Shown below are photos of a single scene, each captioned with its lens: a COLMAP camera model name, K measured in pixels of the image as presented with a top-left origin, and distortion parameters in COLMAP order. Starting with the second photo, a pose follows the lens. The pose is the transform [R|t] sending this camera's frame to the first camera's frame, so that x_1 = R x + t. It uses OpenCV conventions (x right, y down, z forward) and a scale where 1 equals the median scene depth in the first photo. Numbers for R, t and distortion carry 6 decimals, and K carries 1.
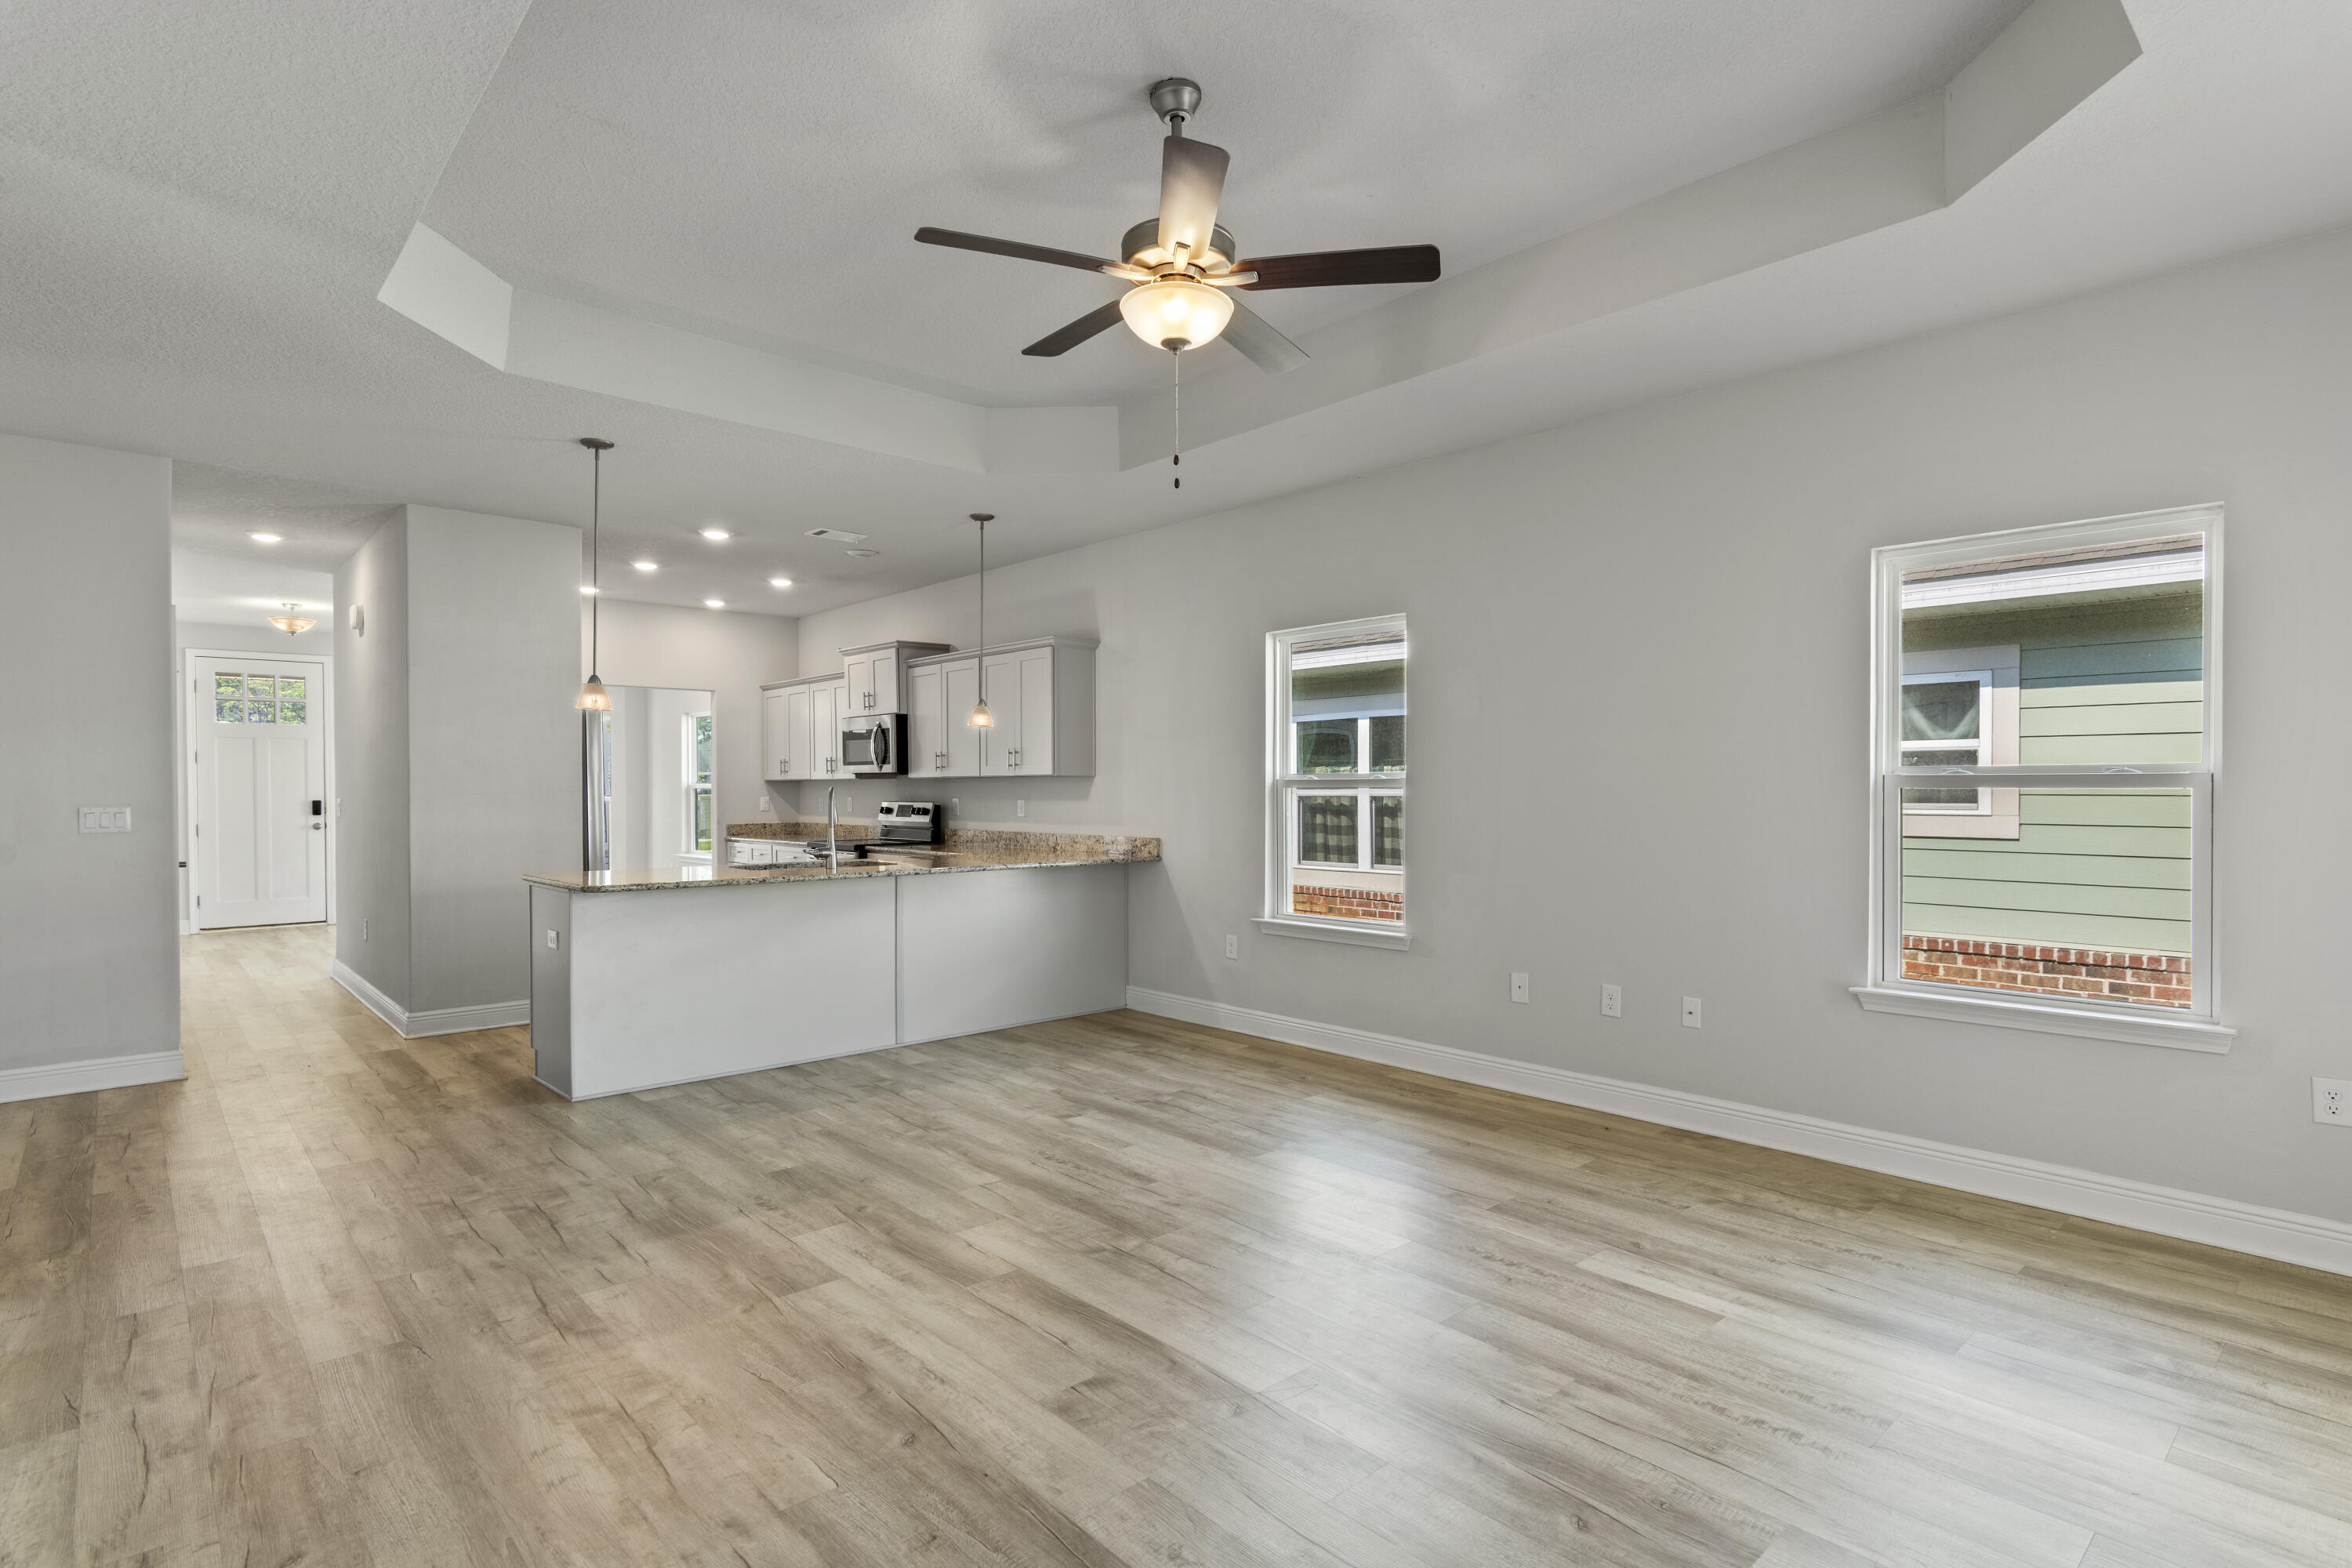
lens RADIAL K [[1151.4, 0, 1185.2], [0, 1151.4, 797.6], [0, 0, 1]] dist [0.005548, -0.000427]
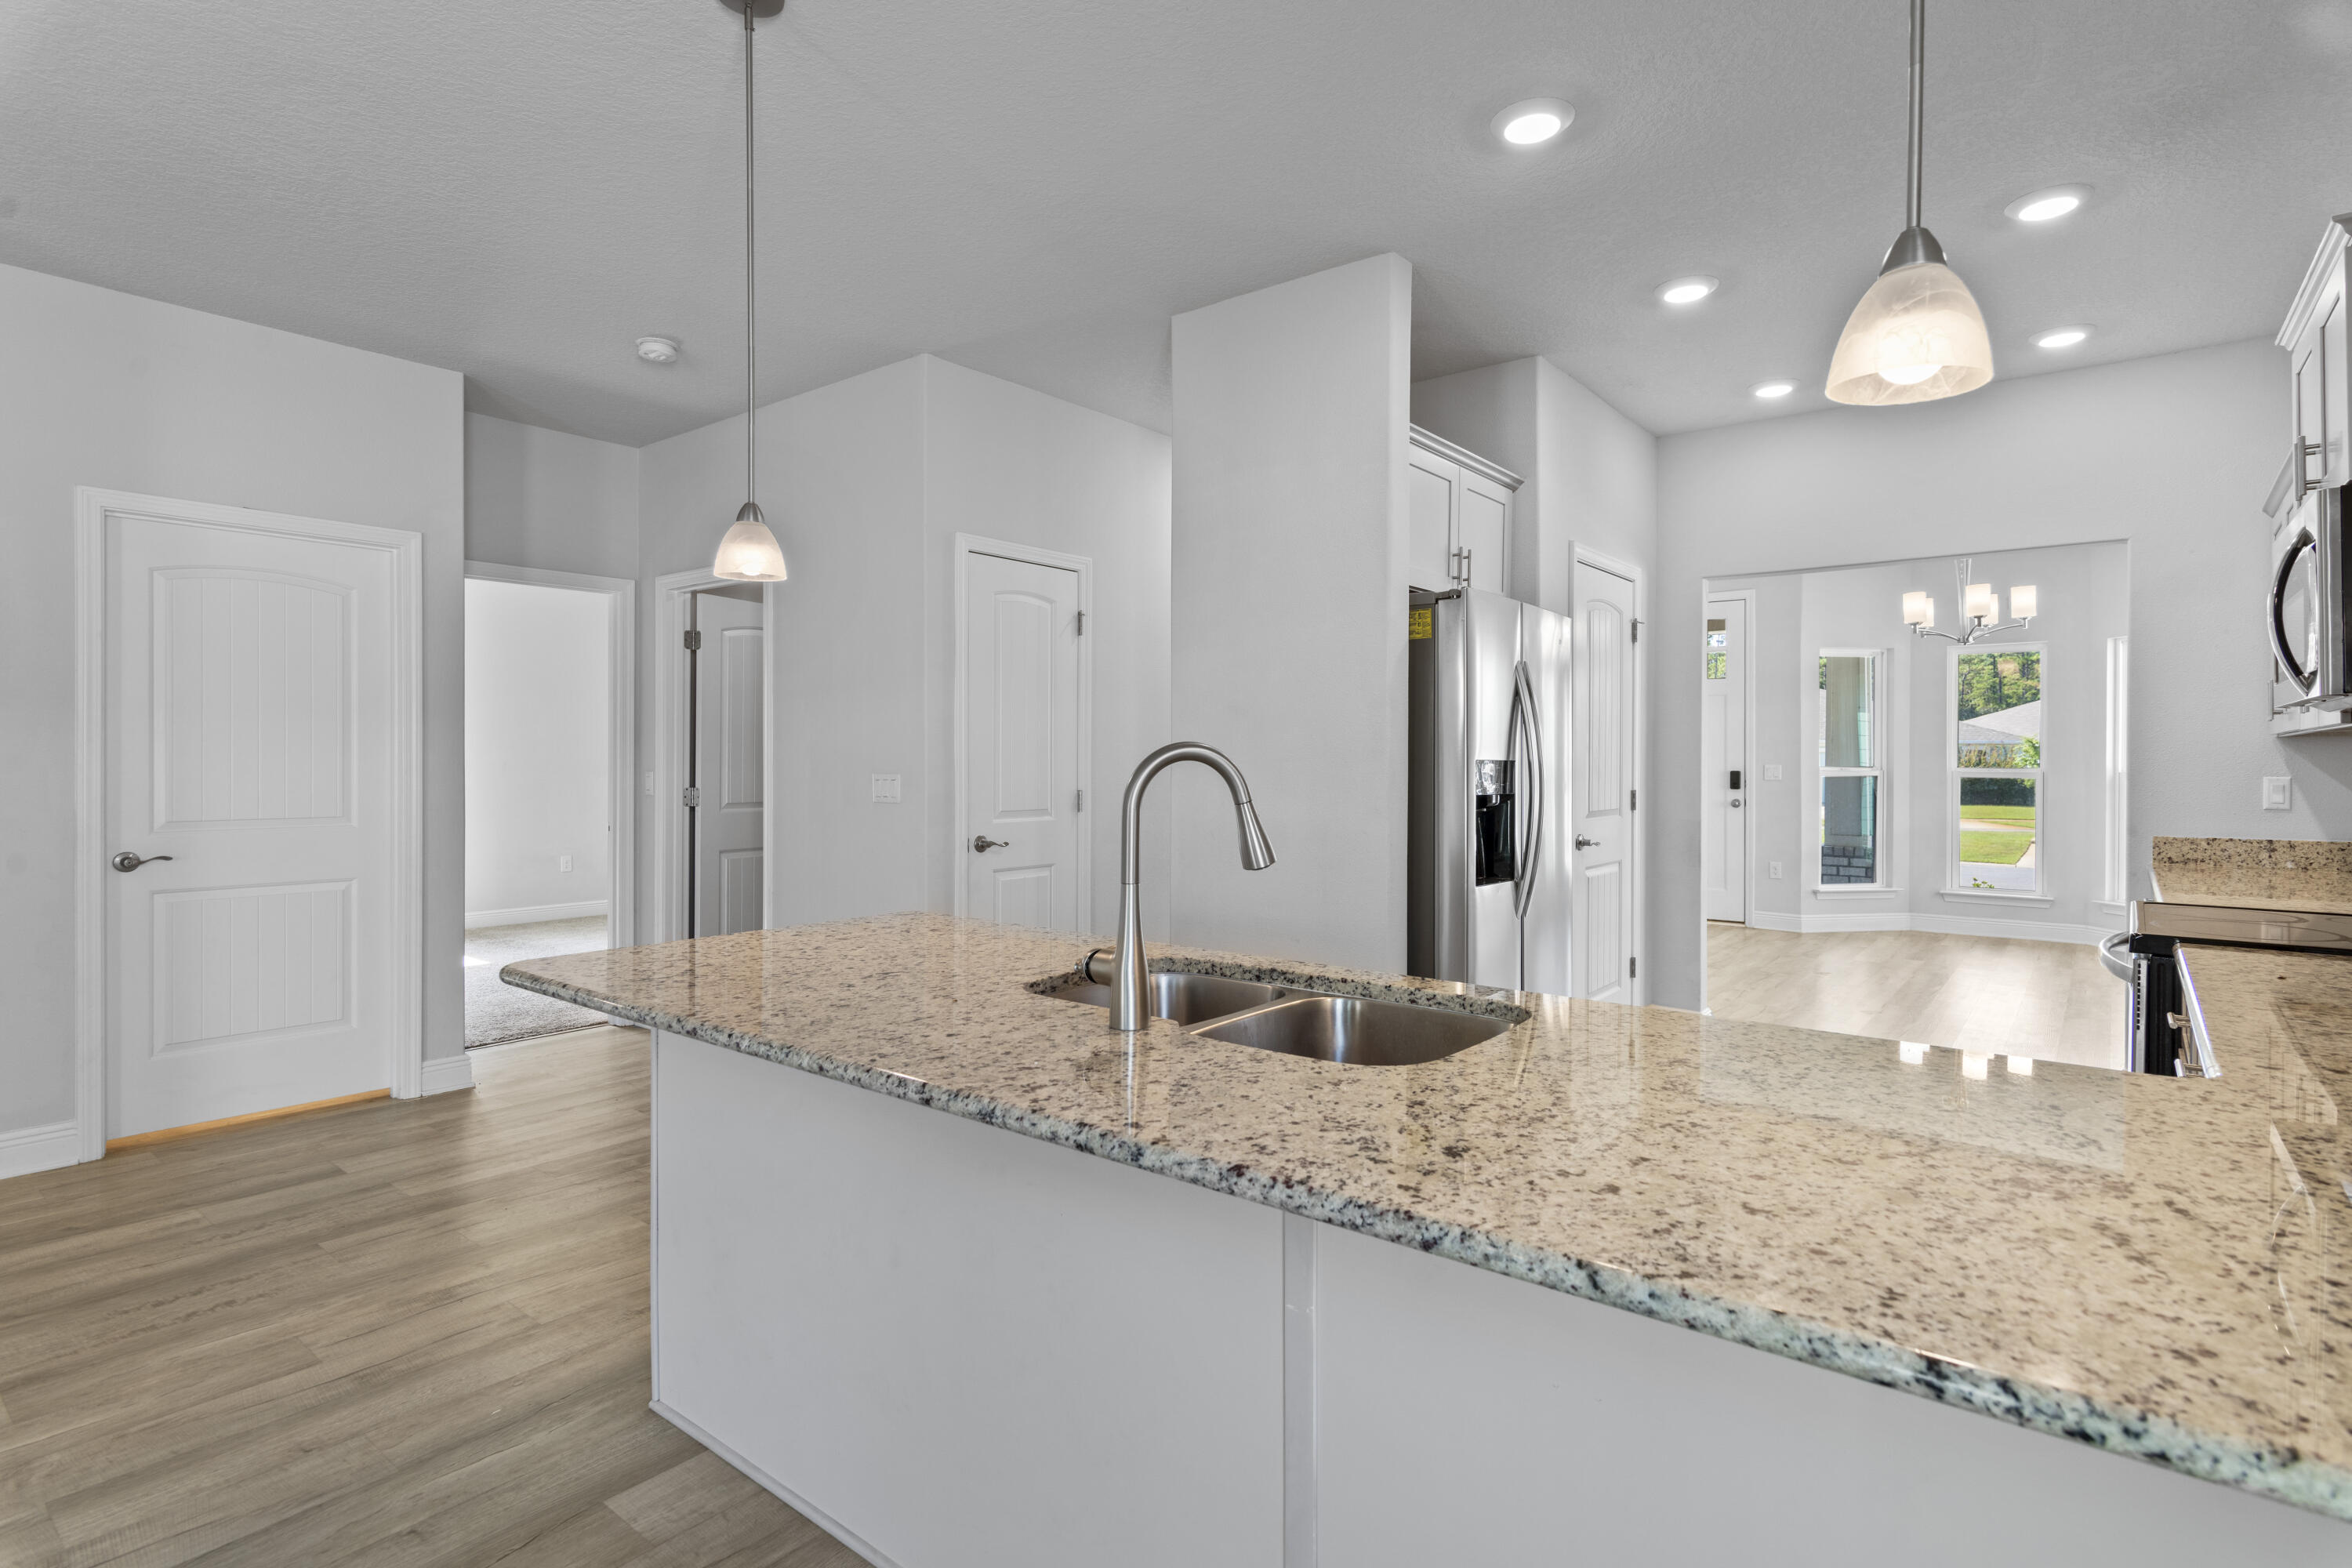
lens RADIAL K [[1151.4, 0, 1182.6], [0, 1151.4, 766.8], [0, 0, 1]] dist [0.005548, -0.000427]
pose [[0.157000, 0.007644, -0.987569, -0.031125], [-0.010237, 0.999929, 0.006112, -0.004749], [0.987546, 0.009150, 0.157067, 1.134048]]
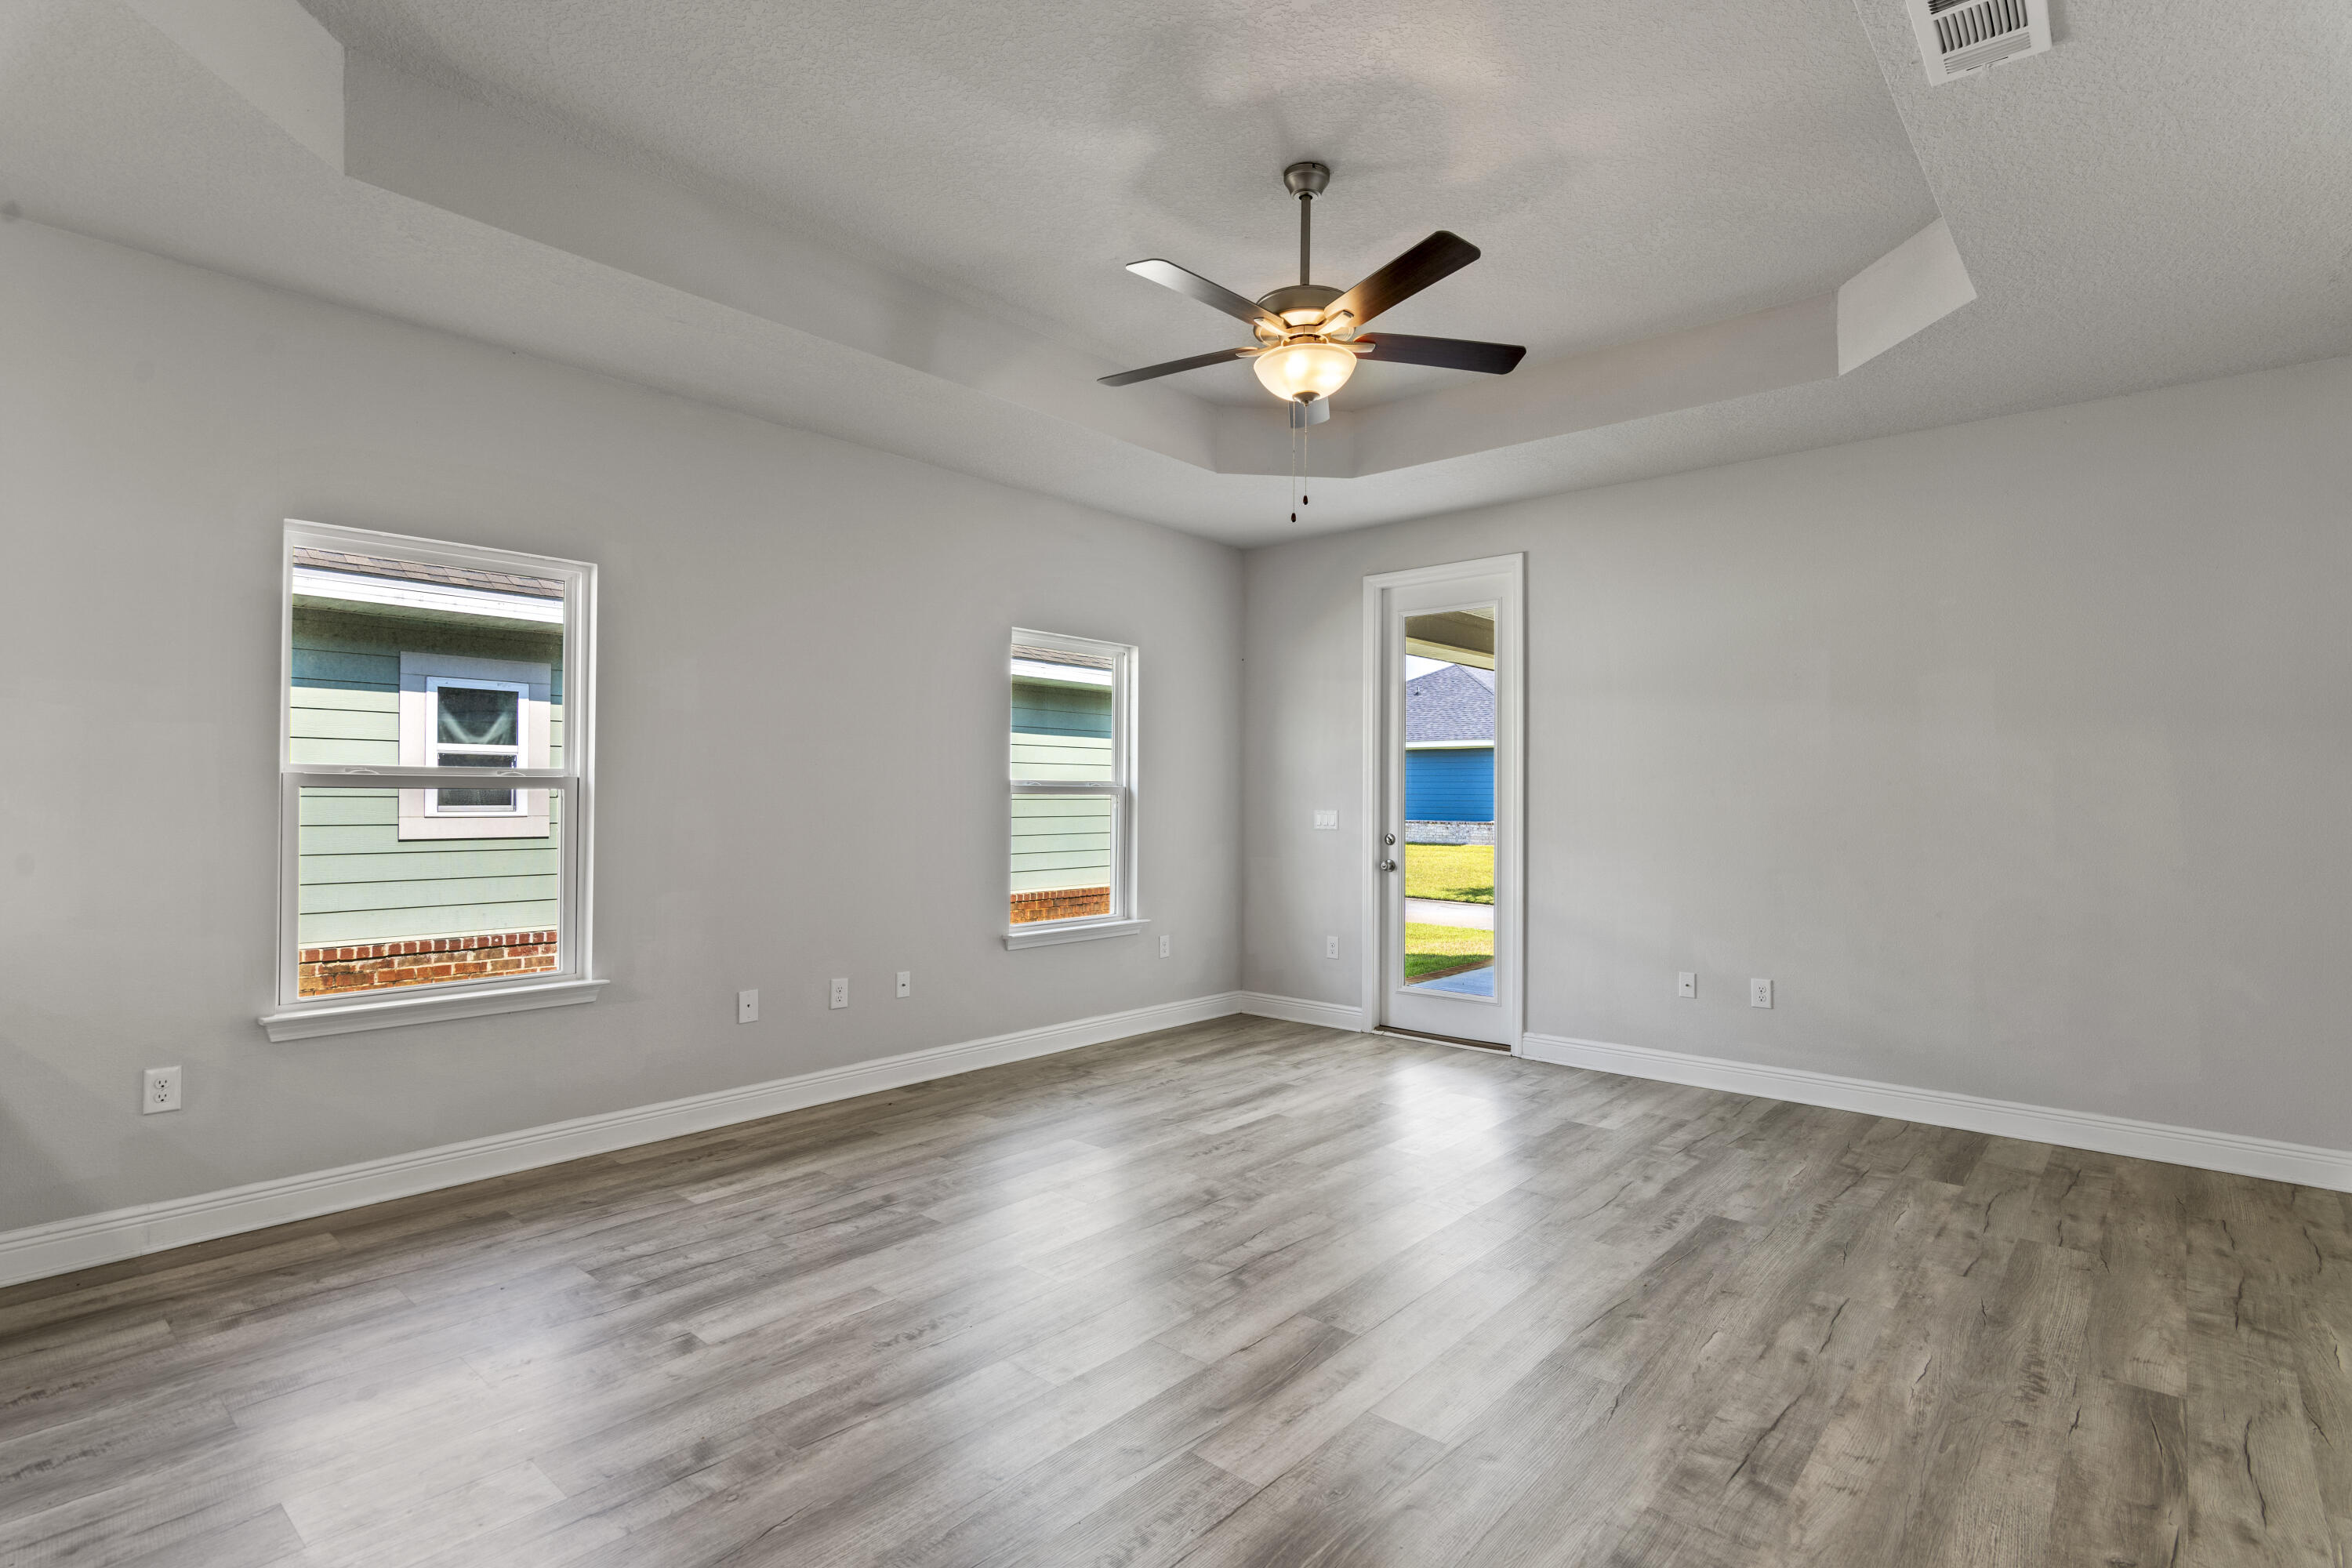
lens RADIAL K [[1151.4, 0, 1166.3], [0, 1151.4, 779.8], [0, 0, 1]] dist [0.005548, -0.000427]
pose [[-0.100118, 0.014395, 0.994871, -0.679621], [0.000880, 0.999896, -0.014380, -0.003556], [-0.994975, -0.000564, -0.100121, 0.770197]]
